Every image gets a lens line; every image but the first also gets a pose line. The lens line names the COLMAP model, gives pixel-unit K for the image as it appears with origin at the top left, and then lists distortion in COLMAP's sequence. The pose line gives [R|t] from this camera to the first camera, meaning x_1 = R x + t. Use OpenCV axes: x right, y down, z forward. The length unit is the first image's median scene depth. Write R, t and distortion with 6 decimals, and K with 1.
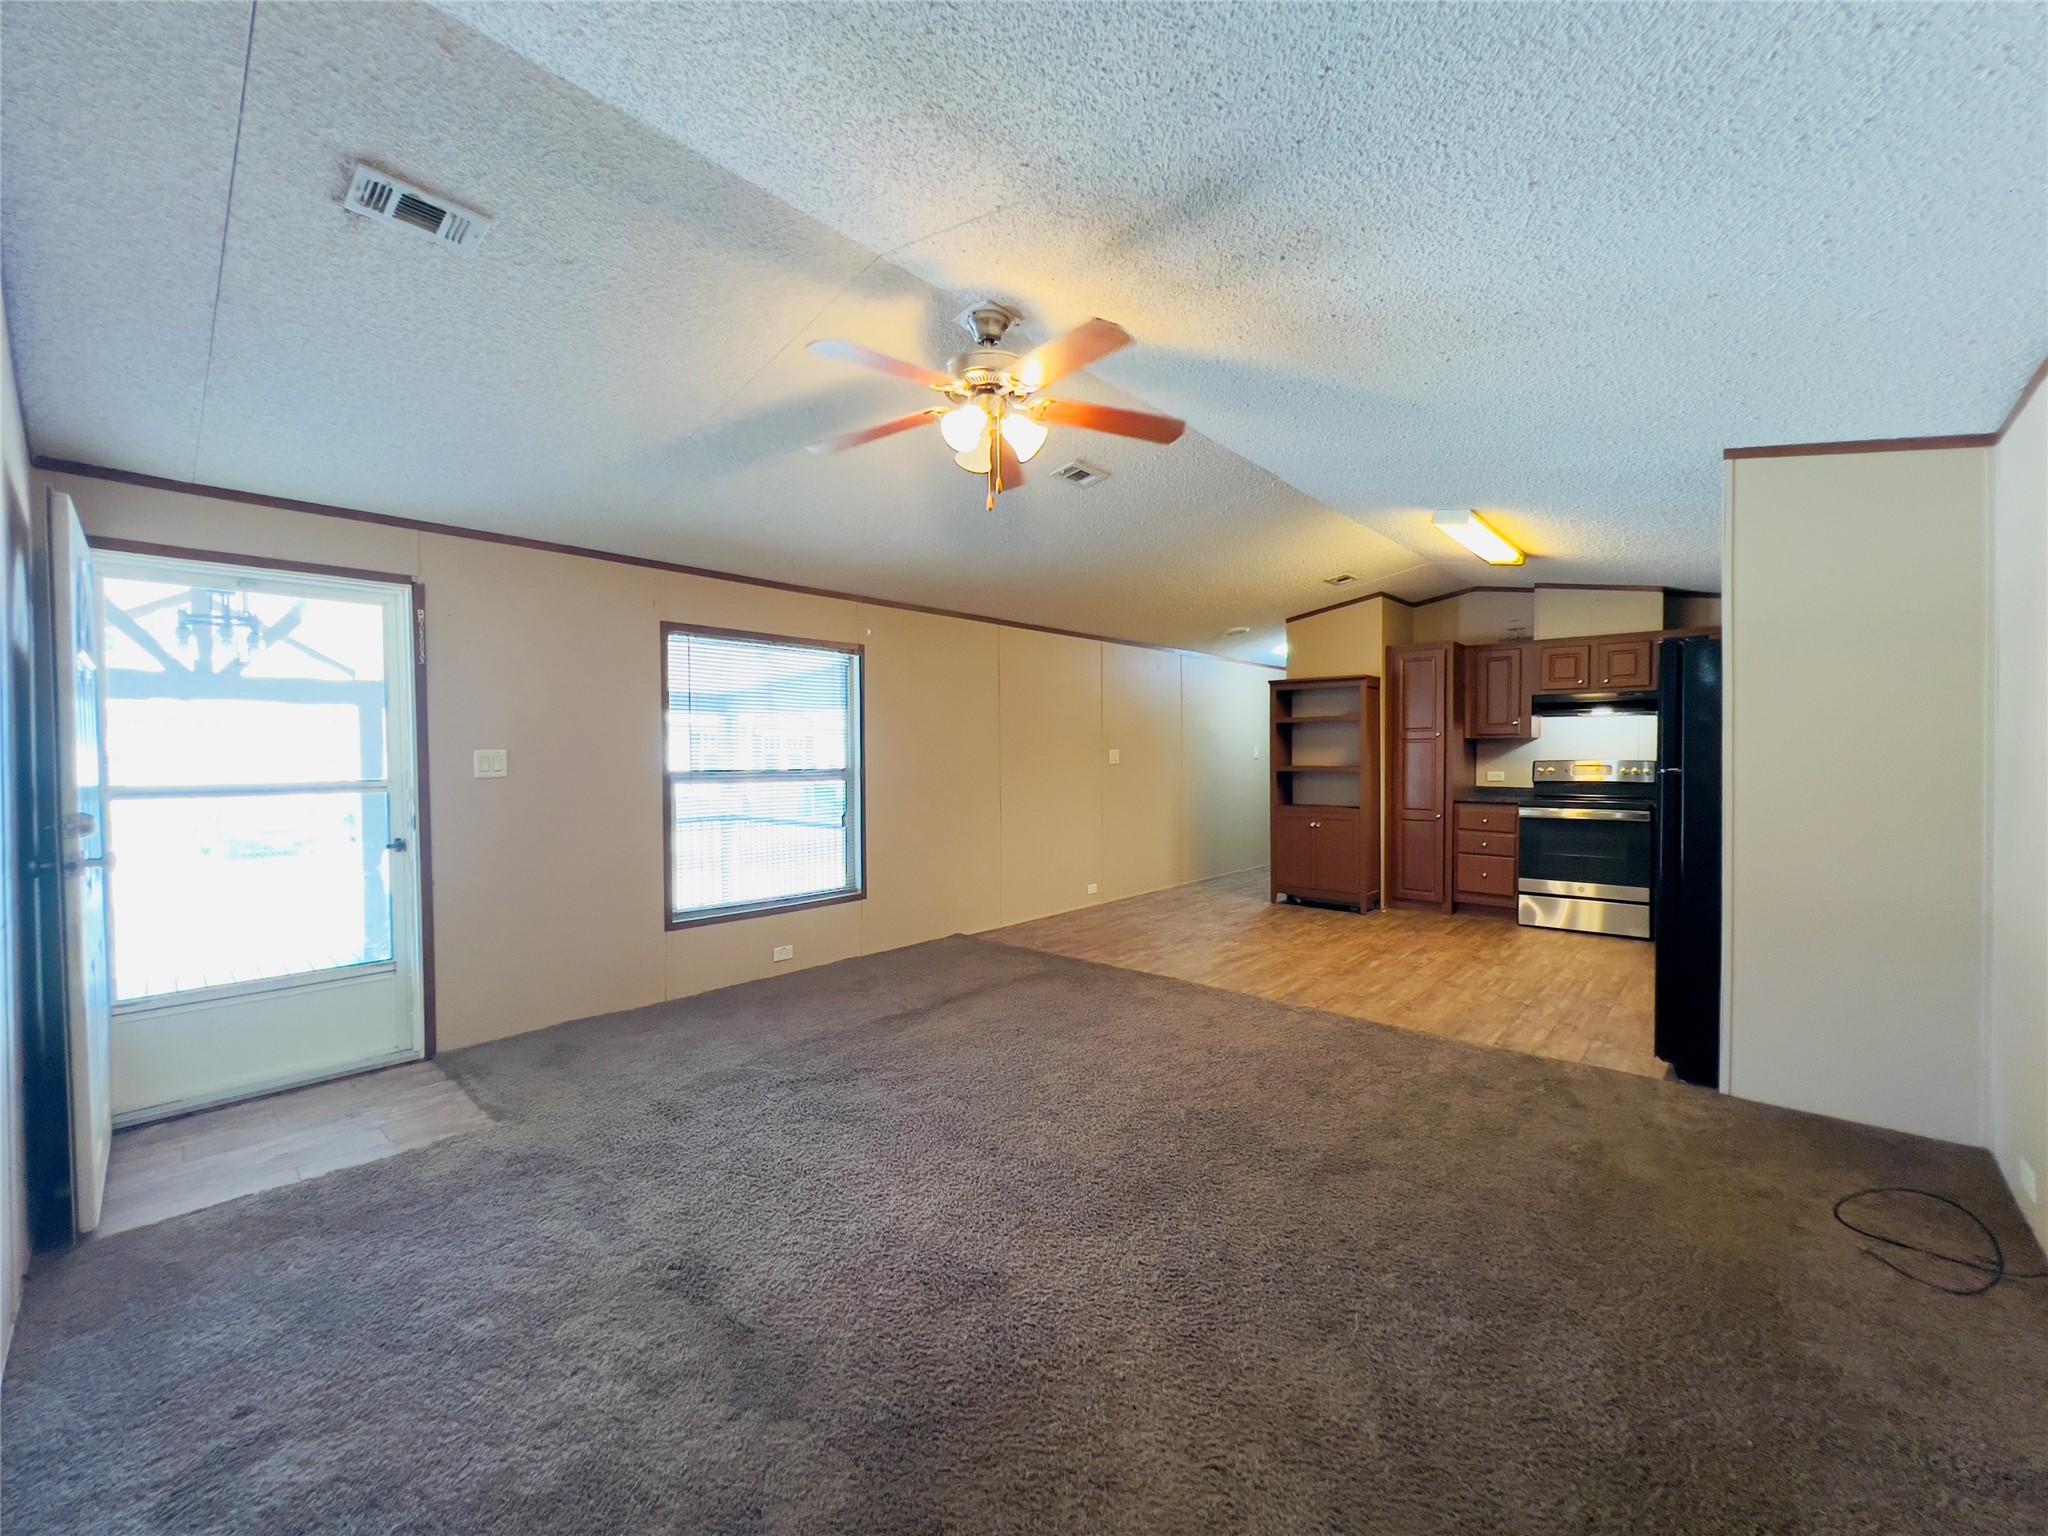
lens RADIAL K [[818.9, 0, 1023.4], [0, 818.9, 768.7], [0, 0, 1]] dist [-0.000062, -0.000572]
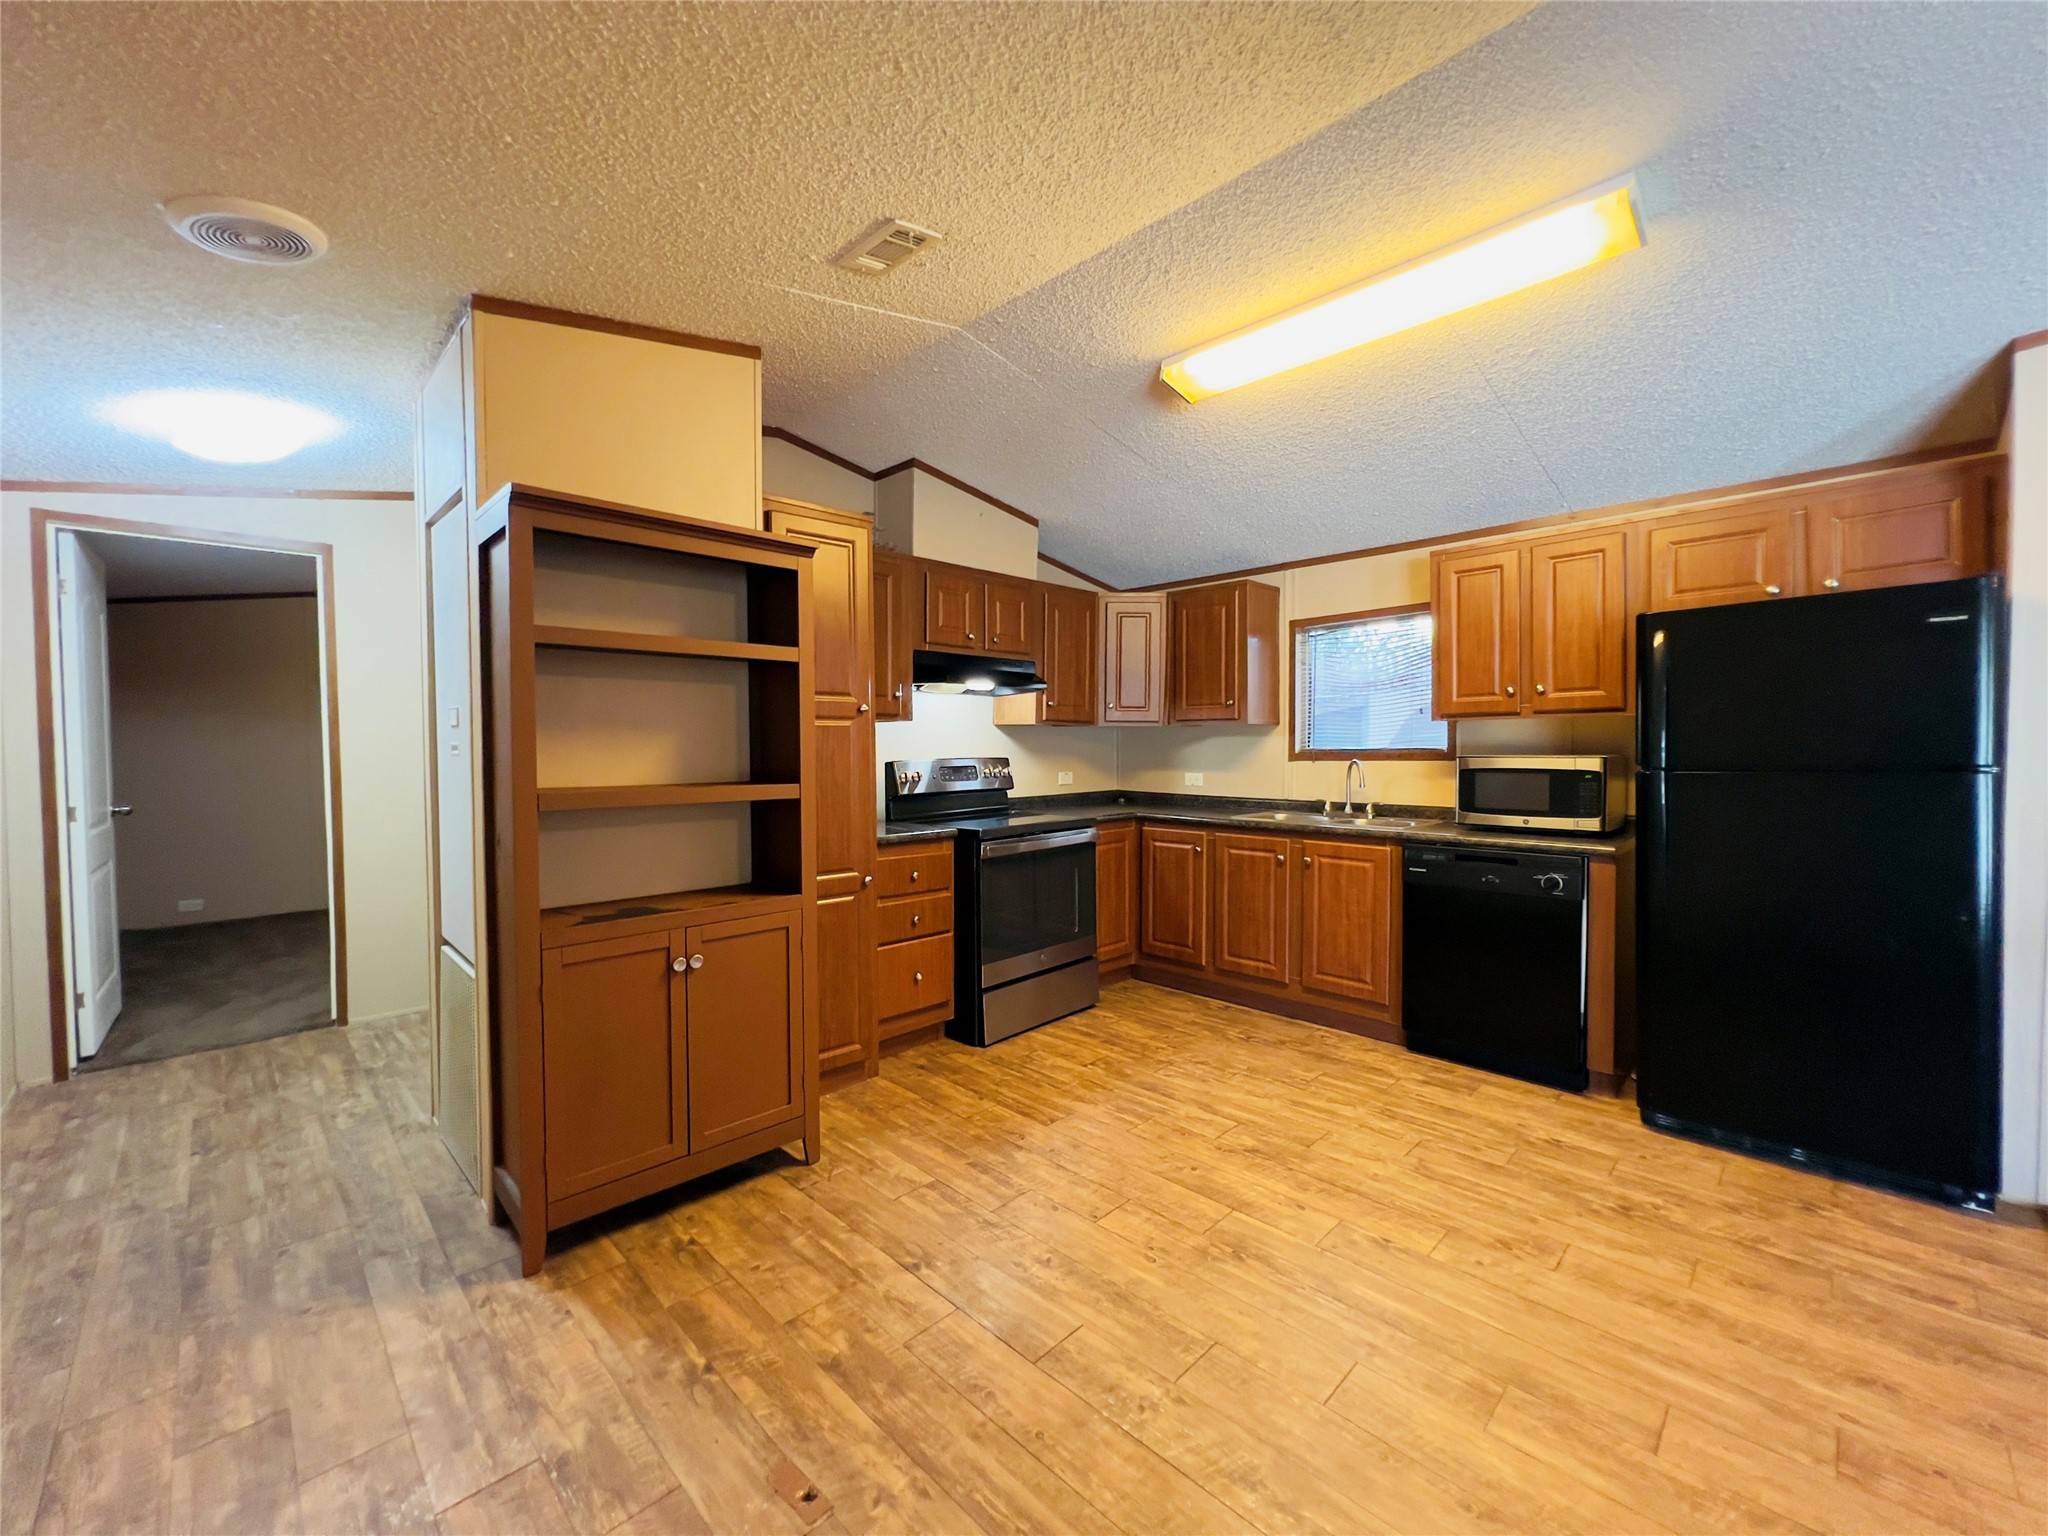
lens RADIAL K [[817.8, 0, 1014.9], [0, 817.8, 767.5], [0, 0, 1]] dist [-0.002998, 0.000413]
pose [[0.052183, -0.024035, 0.998348, 0.047240], [0.021109, 0.999514, 0.022960, -0.020732], [-0.998414, 0.019876, 0.052665, 1.123616]]
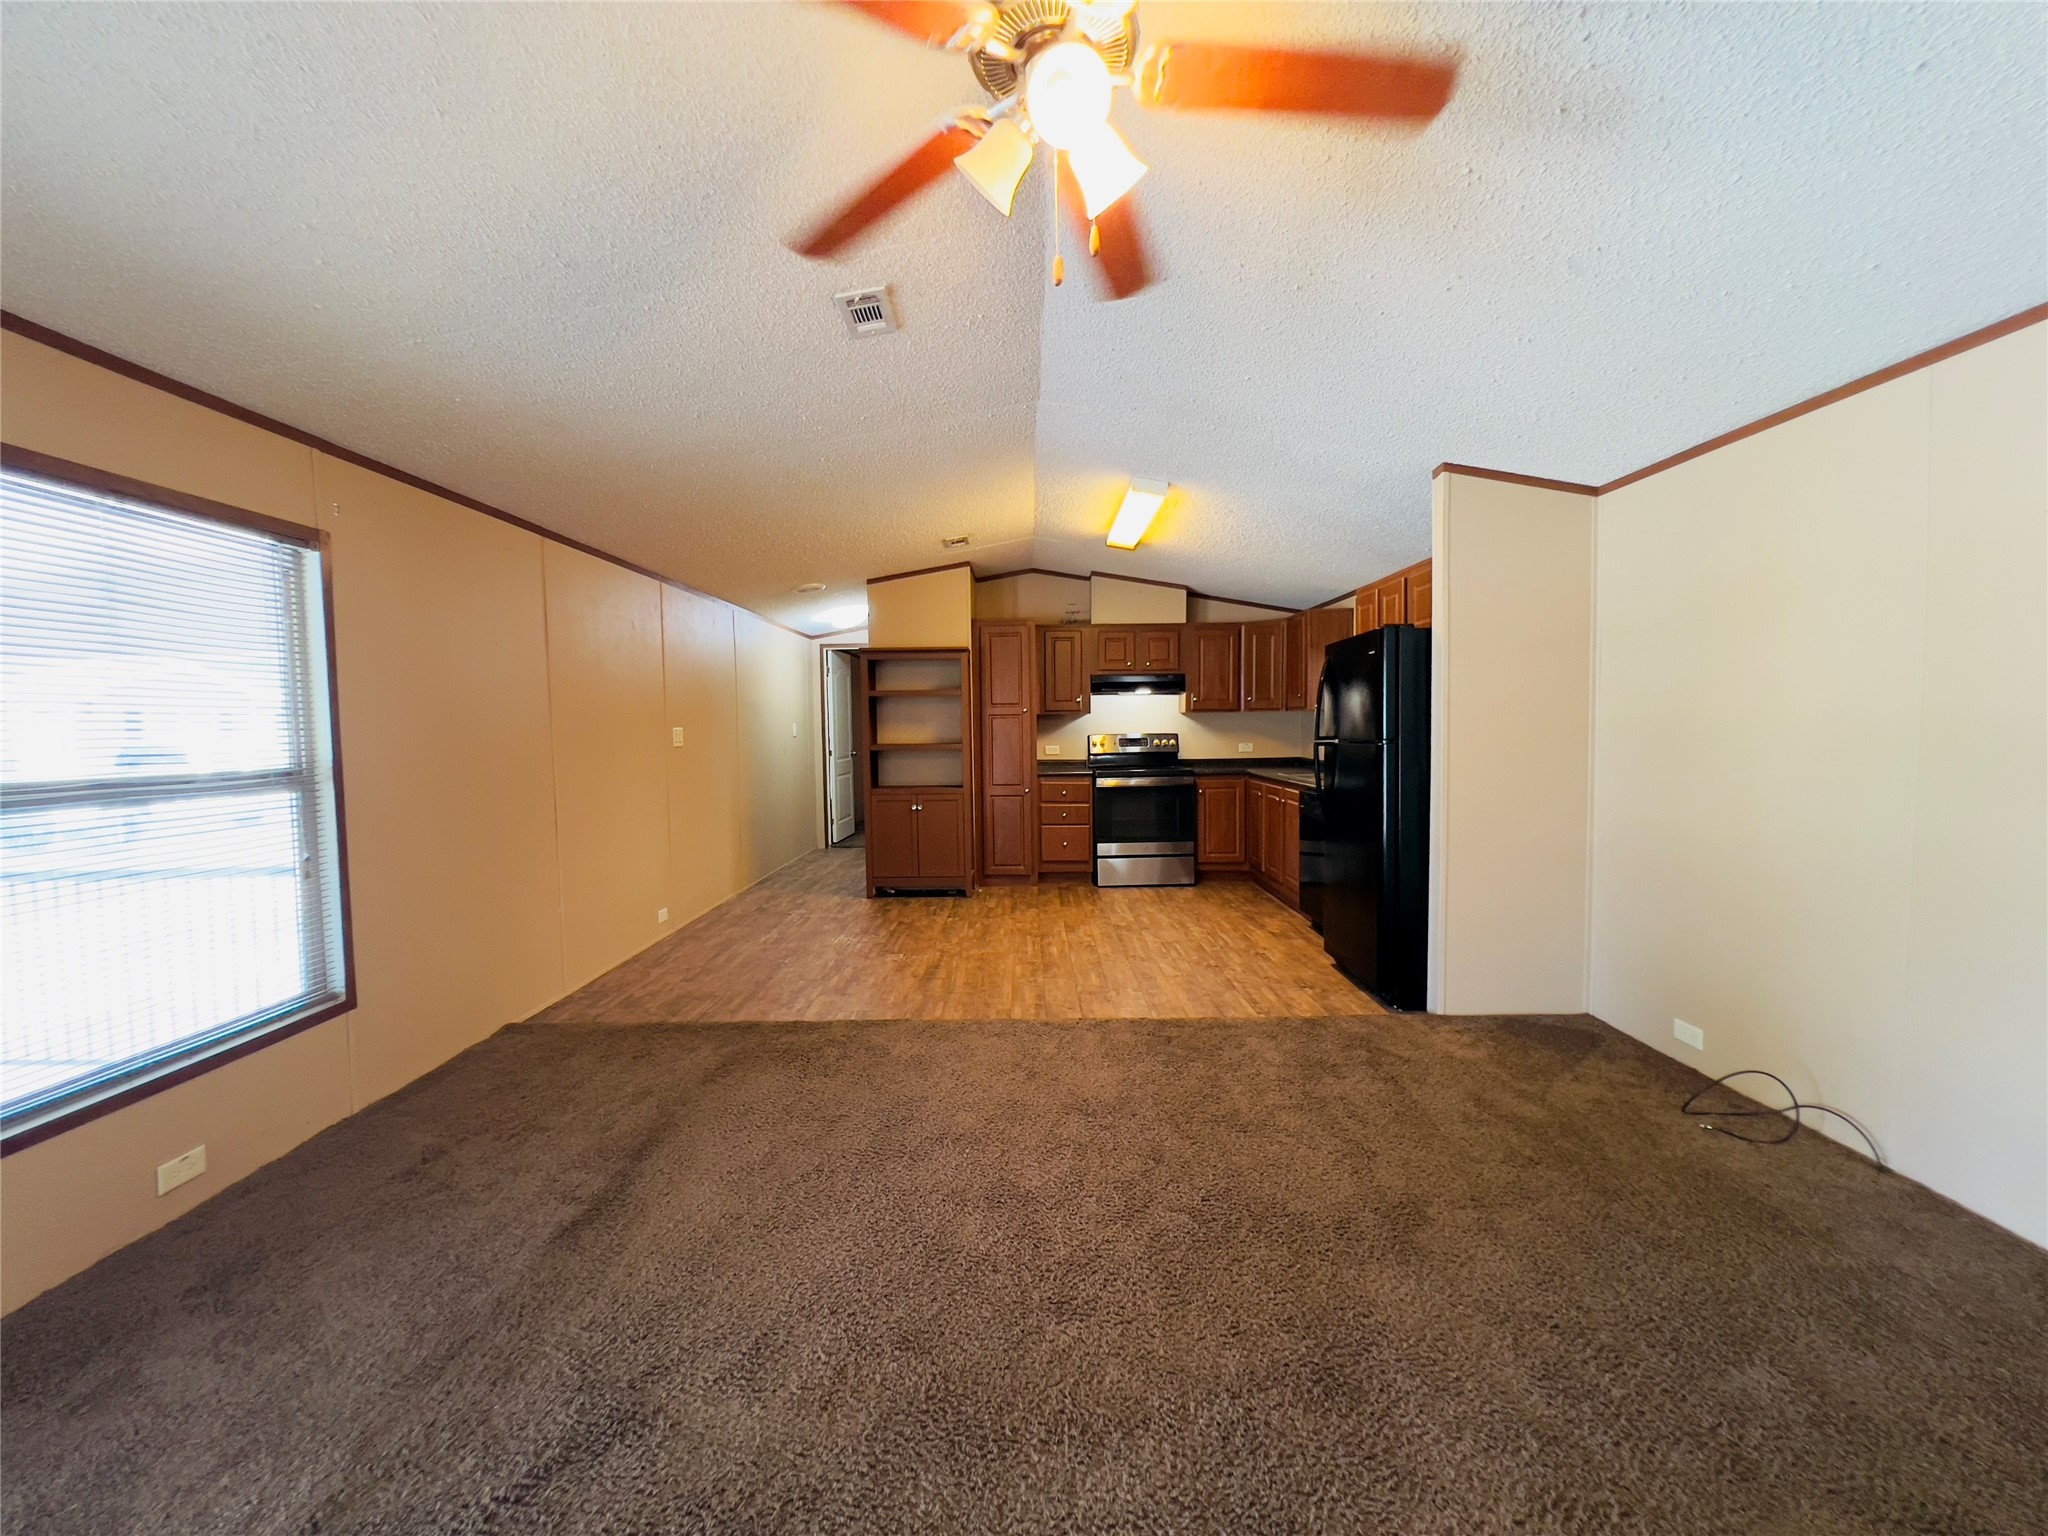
lens RADIAL K [[818.9, 0, 1020.6], [0, 818.9, 769.6], [0, 0, 1]] dist [-0.000062, -0.000572]
pose [[0.746054, -0.041558, 0.664587, -0.220468], [0.021208, 0.999027, 0.038663, -0.009690], [-0.665548, -0.014750, 0.746210, 0.312437]]
